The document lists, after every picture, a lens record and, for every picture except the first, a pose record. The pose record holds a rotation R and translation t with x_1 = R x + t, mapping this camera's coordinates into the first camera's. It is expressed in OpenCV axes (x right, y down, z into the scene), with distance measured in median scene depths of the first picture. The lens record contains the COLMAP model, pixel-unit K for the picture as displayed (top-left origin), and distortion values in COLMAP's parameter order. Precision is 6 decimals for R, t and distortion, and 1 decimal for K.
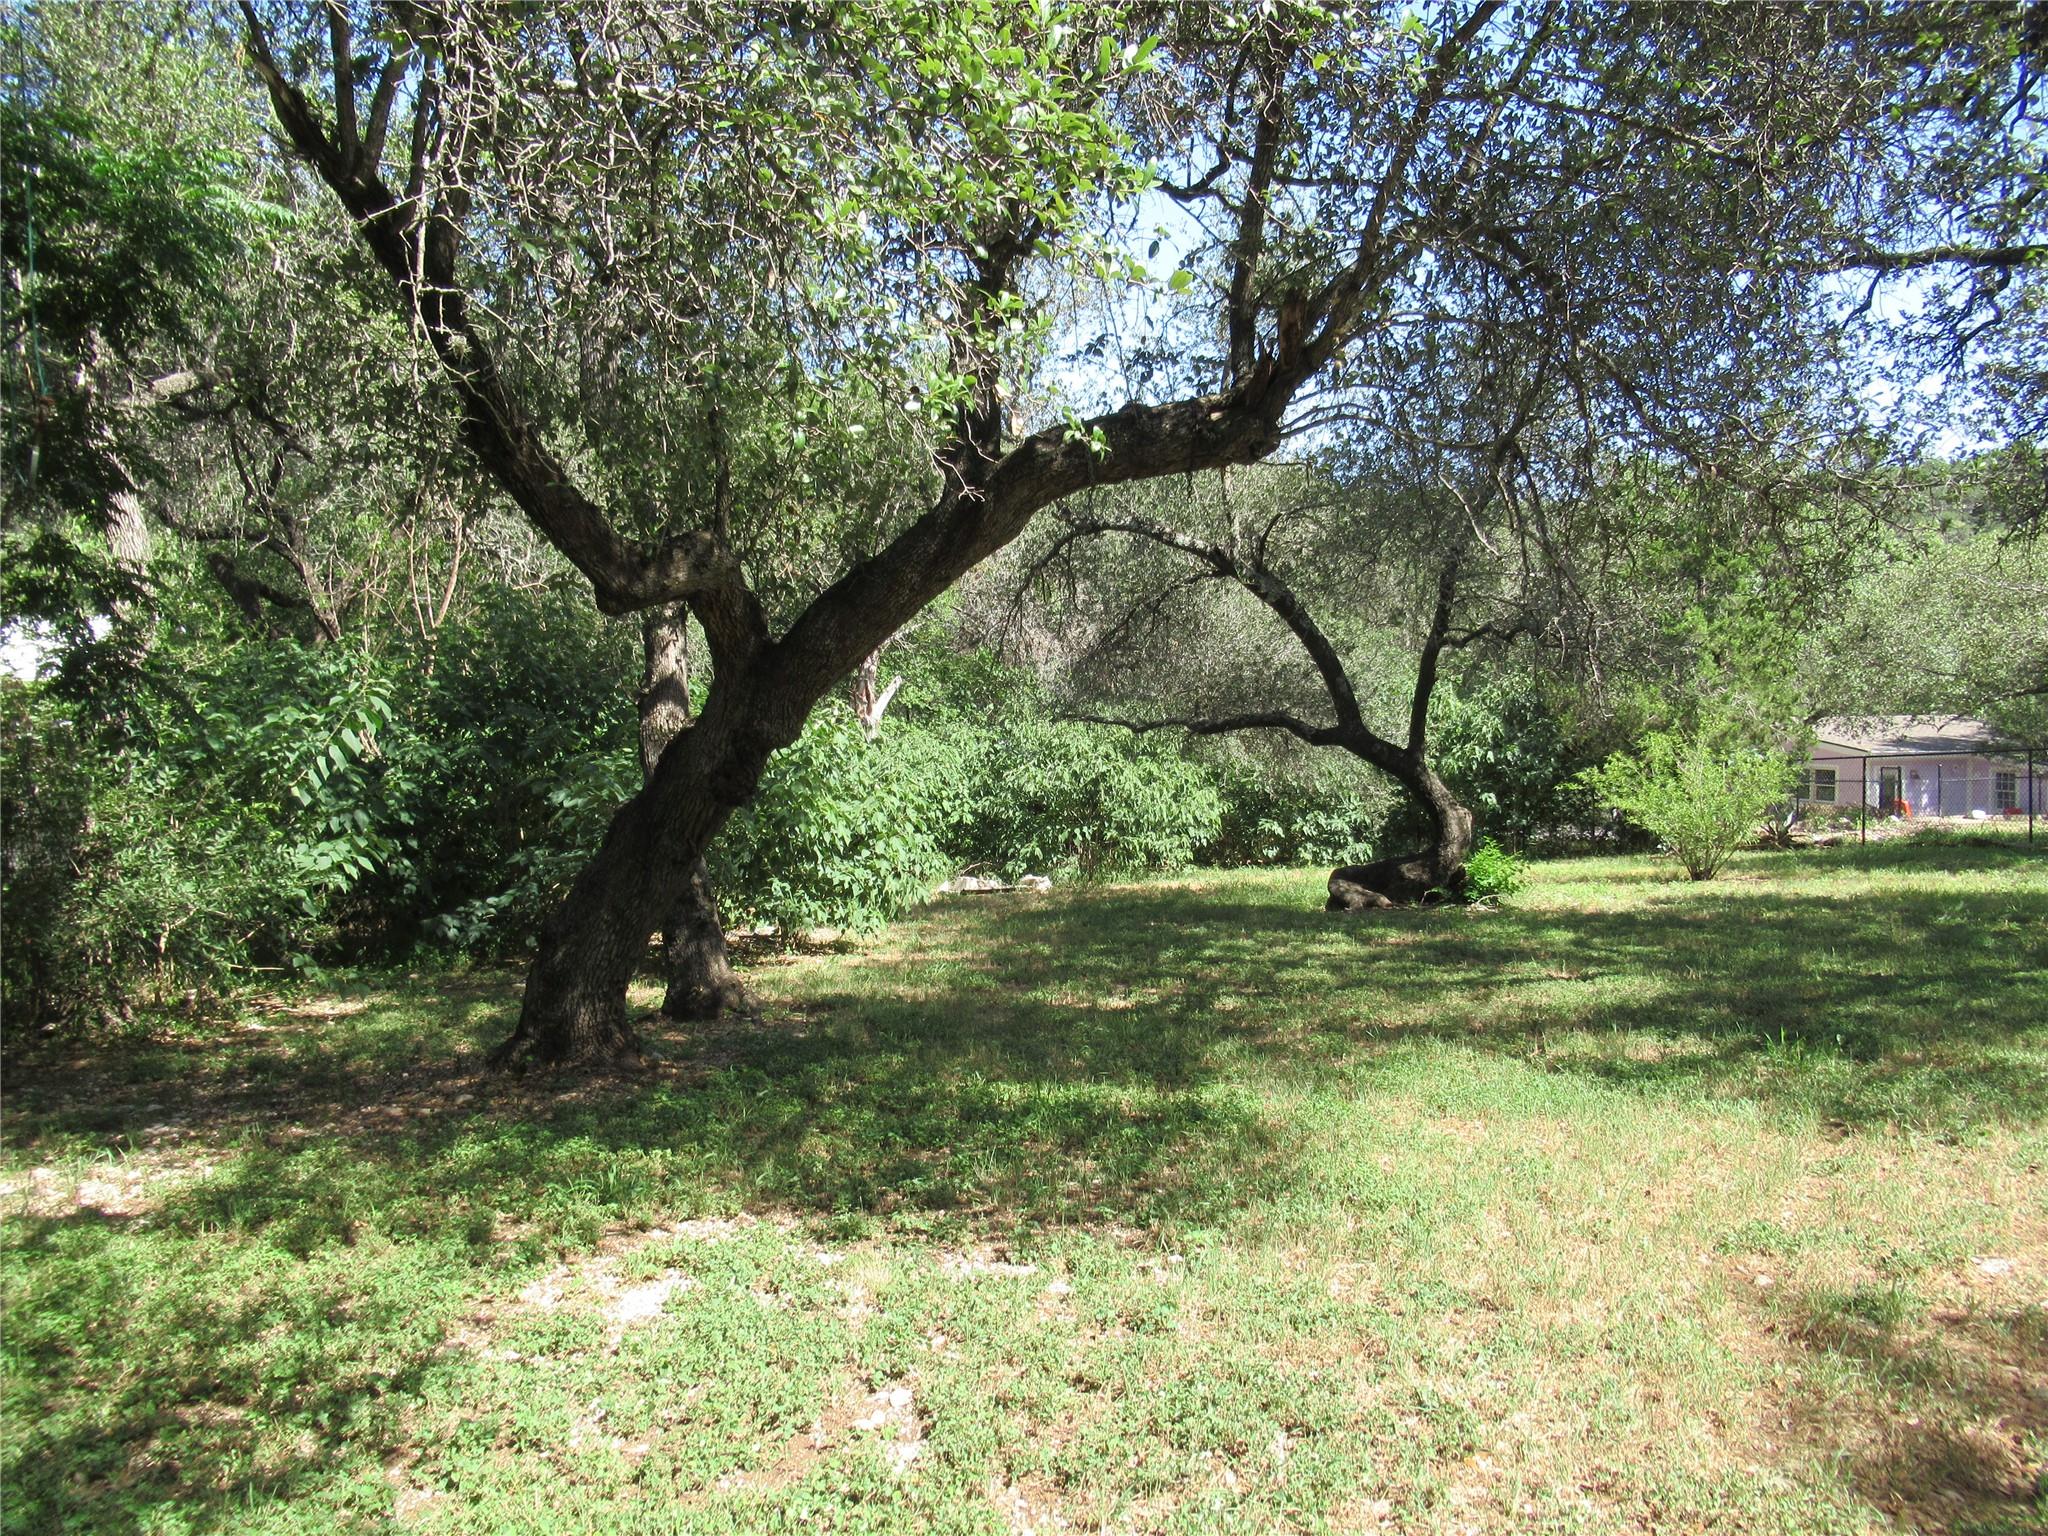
lens RADIAL K [[1526.2, 0, 1021.3], [0, 1526.2, 770.7], [0, 0, 1]] dist [-0.014902, 0.004784]
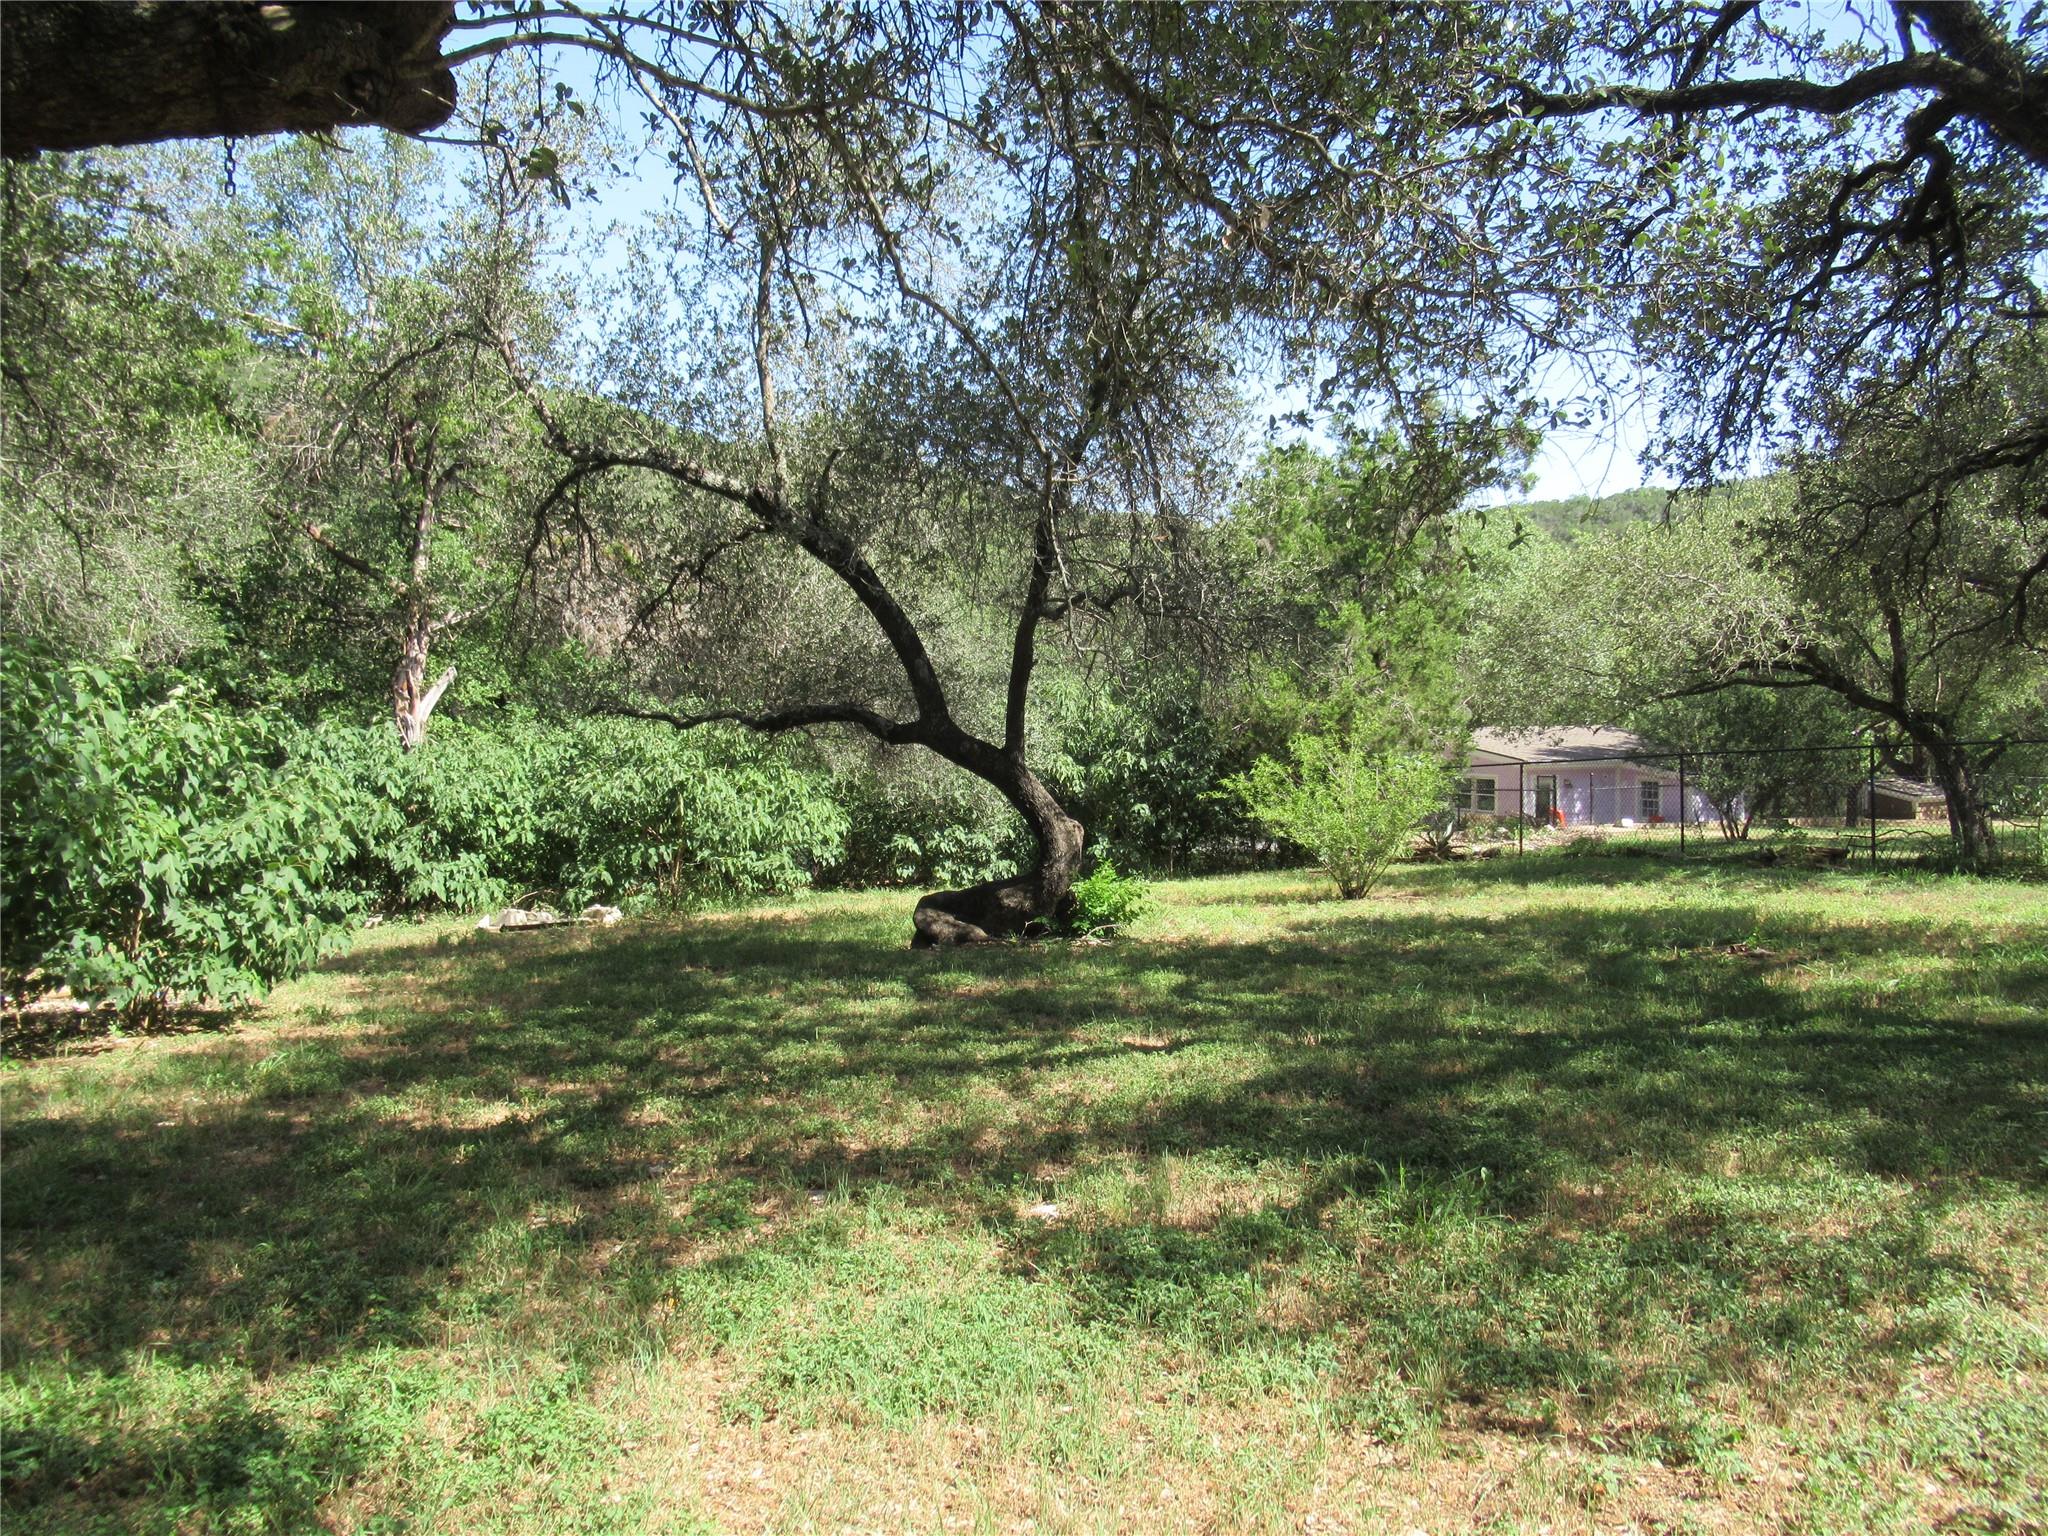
lens RADIAL K [[1526.2, 0, 1028.9], [0, 1526.2, 799.4], [0, 0, 1]] dist [-0.014902, 0.004784]
pose [[0.981374, -0.005347, 0.192033, 0.194743], [0.003682, 0.999952, 0.009025, 0.010408], [-0.192072, -0.008150, 0.981347, 0.347599]]
